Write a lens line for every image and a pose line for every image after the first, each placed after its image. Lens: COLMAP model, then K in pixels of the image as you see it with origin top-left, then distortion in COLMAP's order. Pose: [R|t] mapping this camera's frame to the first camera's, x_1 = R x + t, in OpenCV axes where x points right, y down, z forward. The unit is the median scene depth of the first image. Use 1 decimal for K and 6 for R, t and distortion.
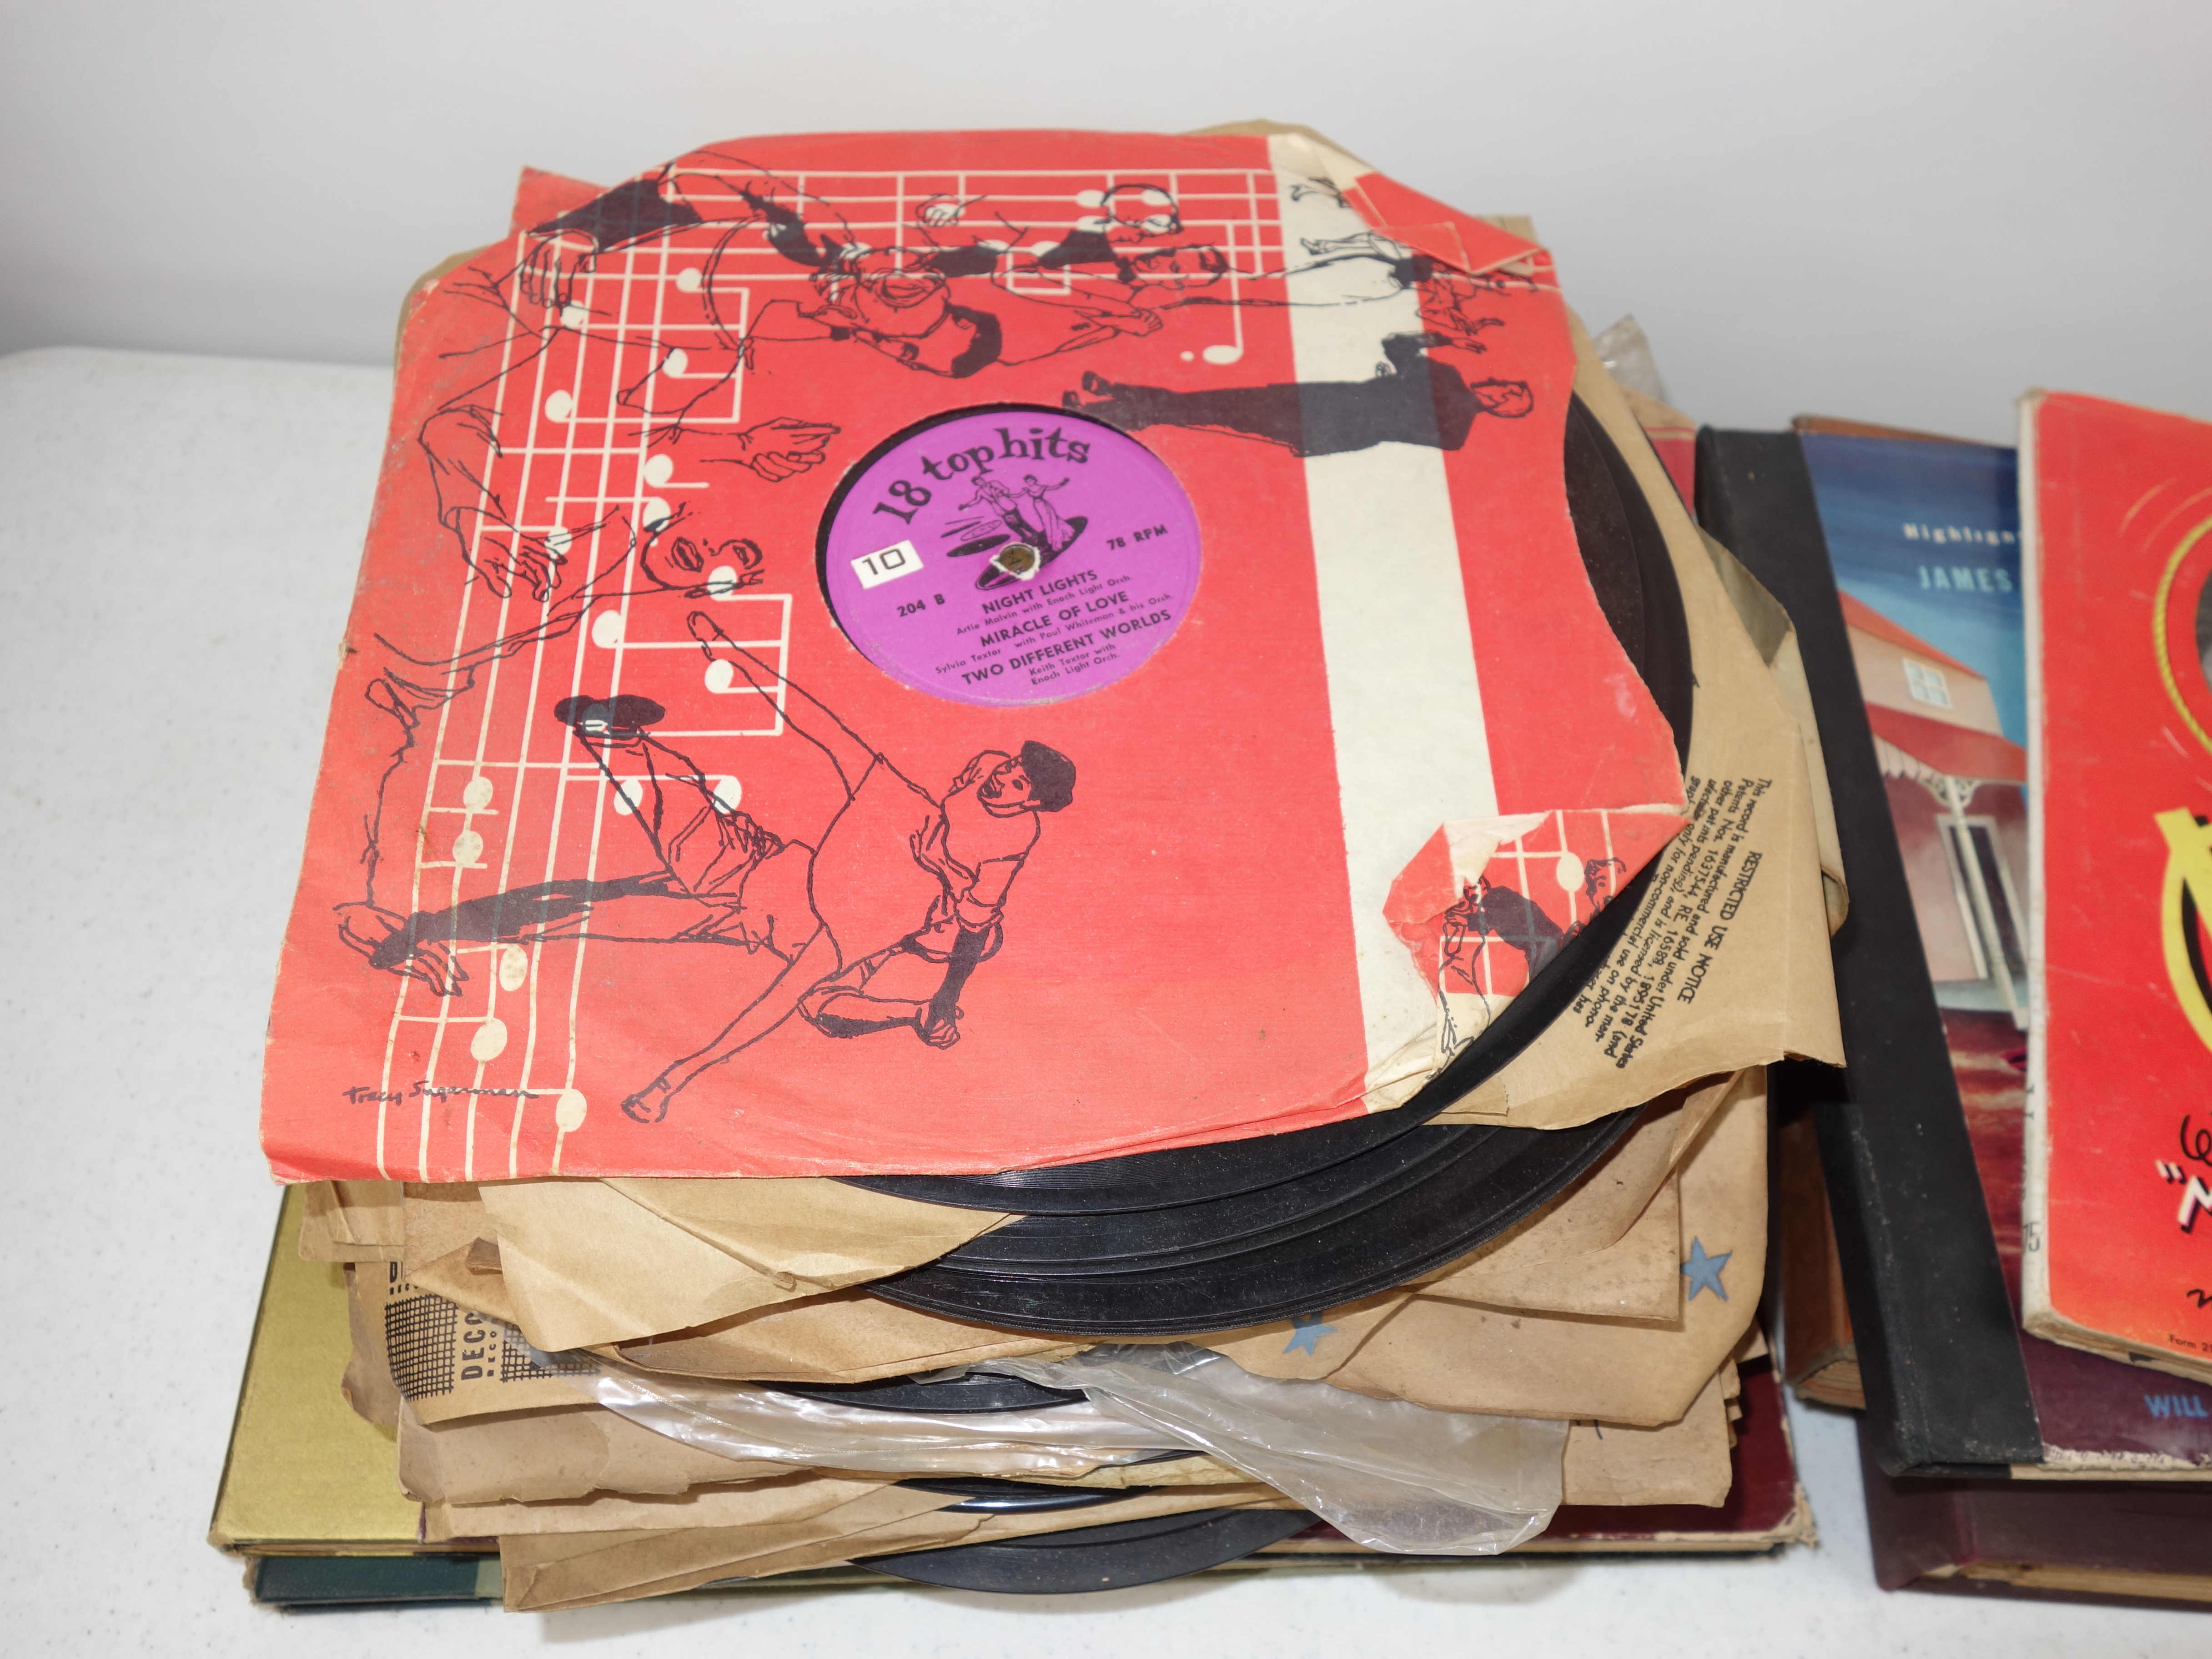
lens RADIAL K [[2001.7, 0, 1133.3], [0, 2001.7, 885.0], [0, 0, 1]] dist [-0.001866, 0.003095]
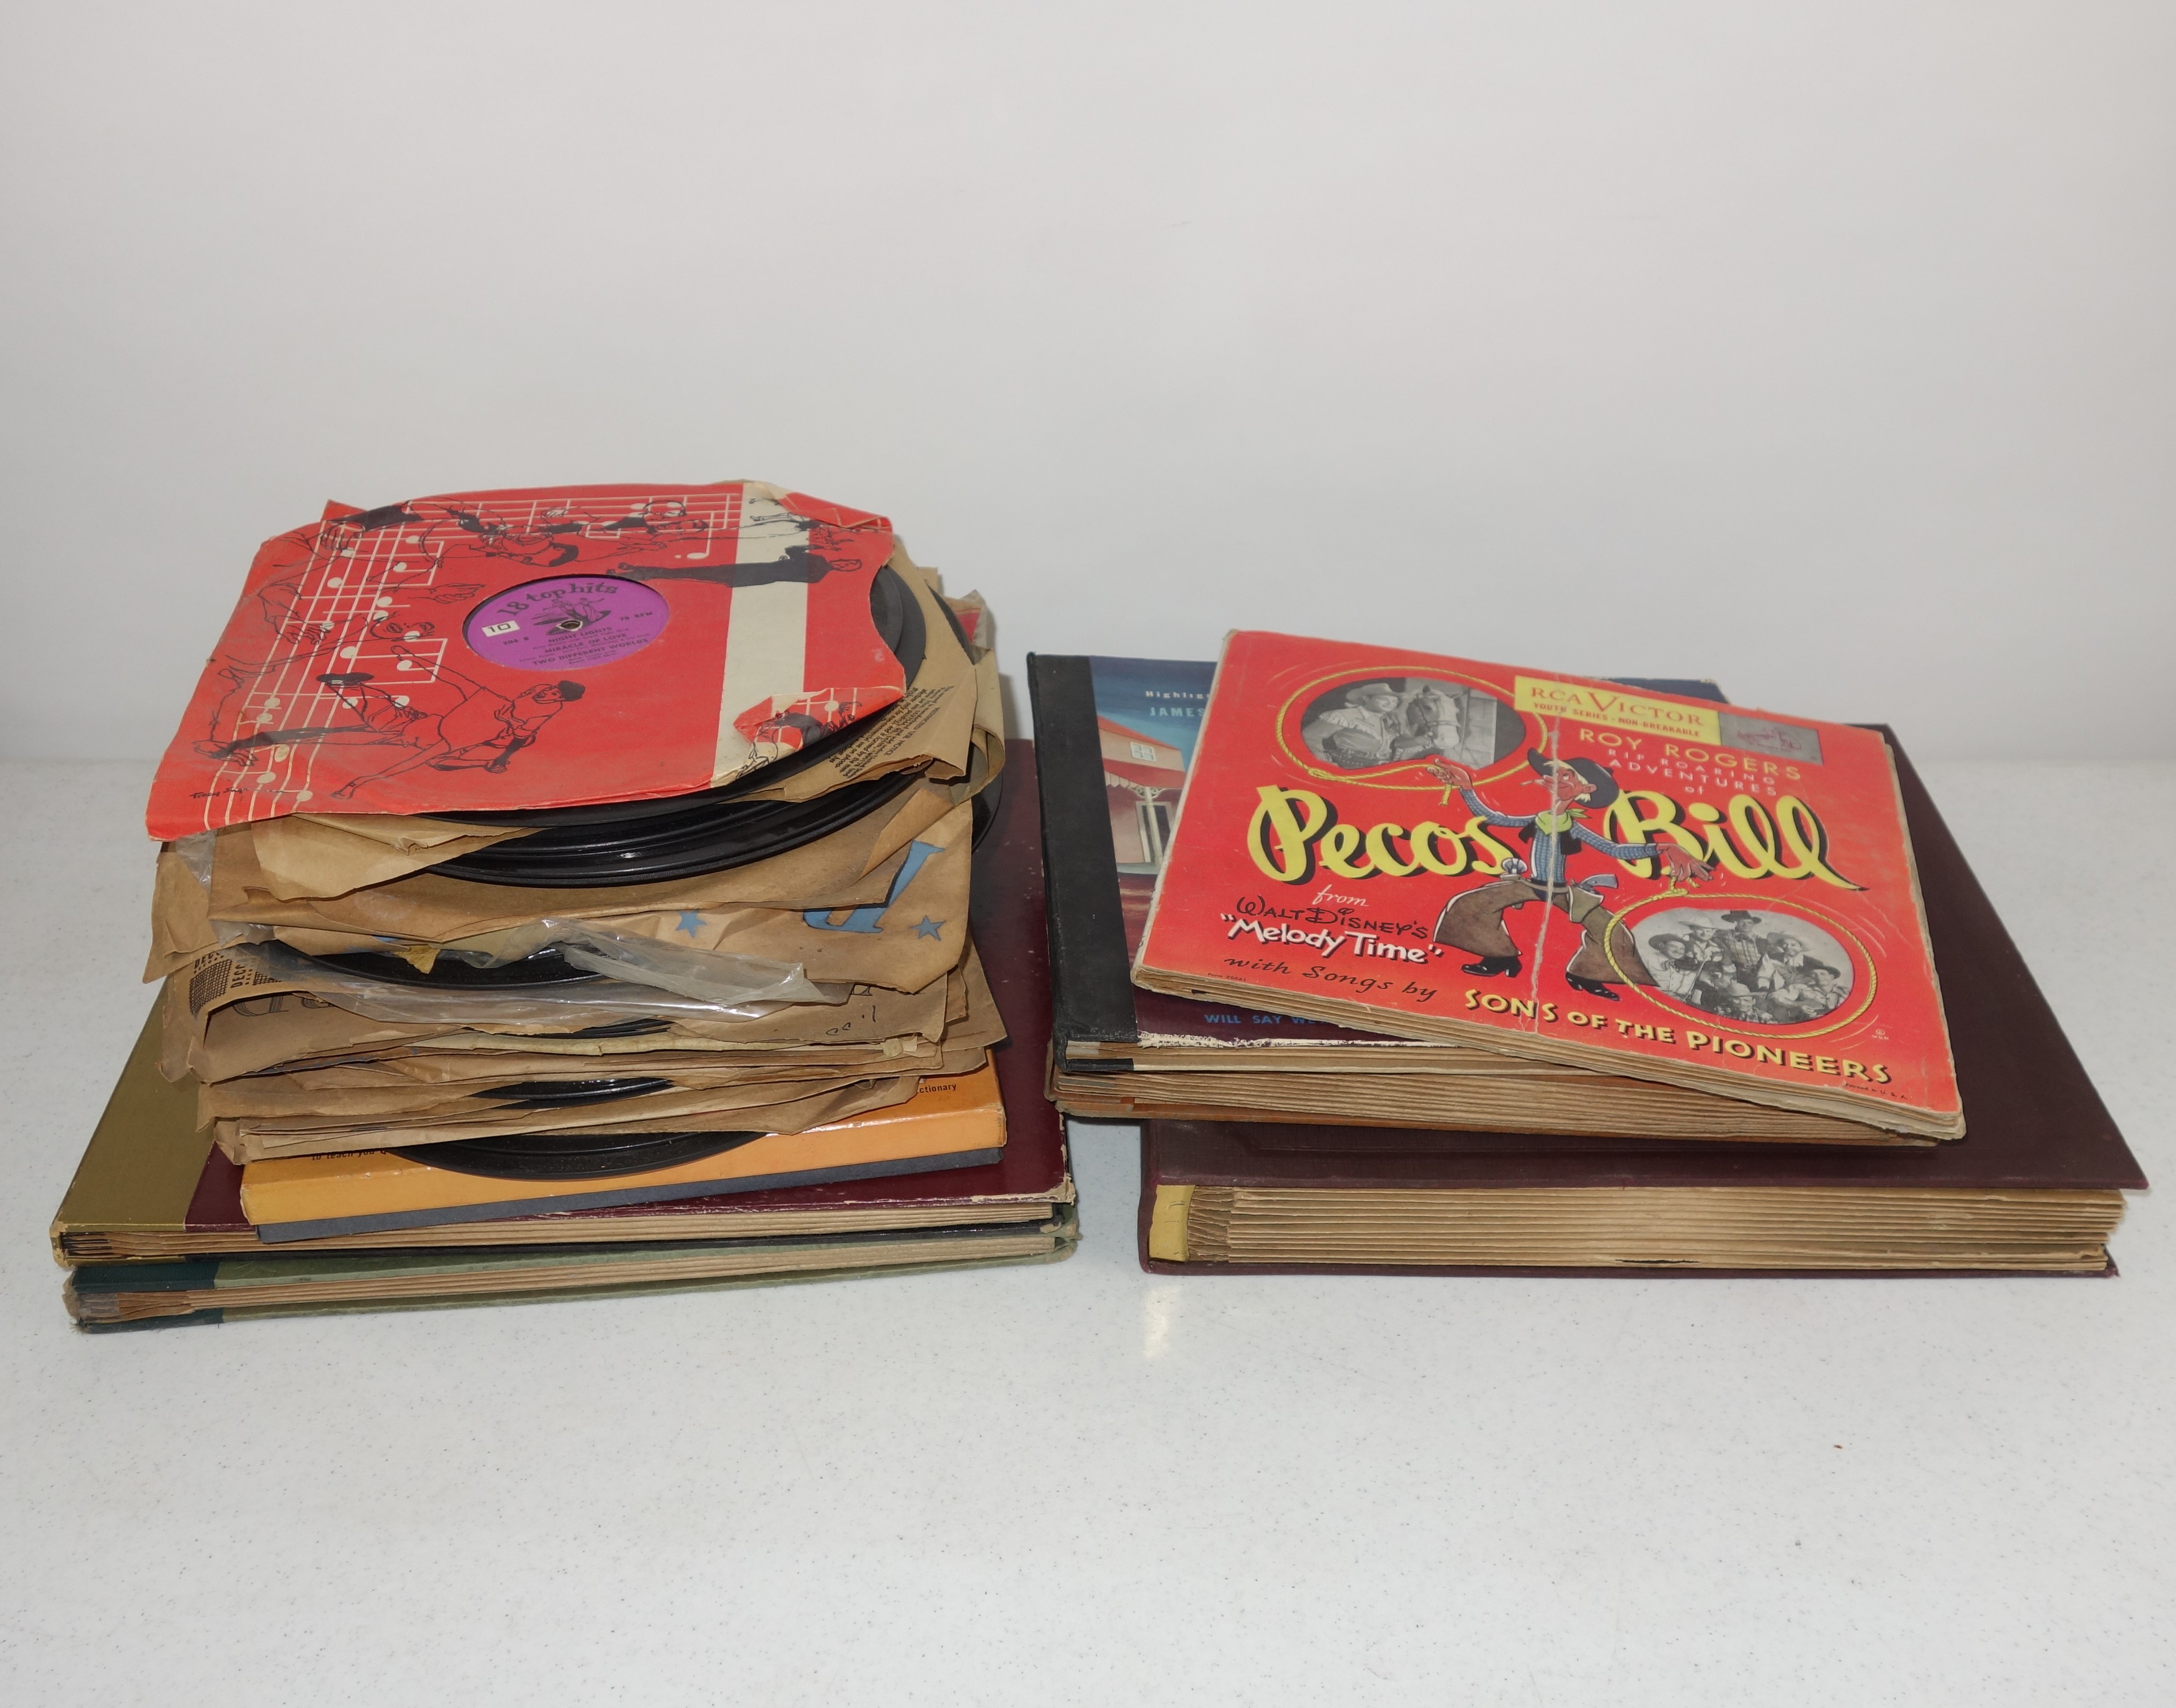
lens RADIAL K [[2294.6, 0, 1082.3], [0, 2294.6, 853.4], [0, 0, 1]] dist [-0.017298, 0.000000]
pose [[0.998562, -0.045565, 0.028249, 0.336152], [0.053323, 0.898666, -0.435380, 0.949923], [-0.005548, 0.436261, 0.899803, -0.813860]]
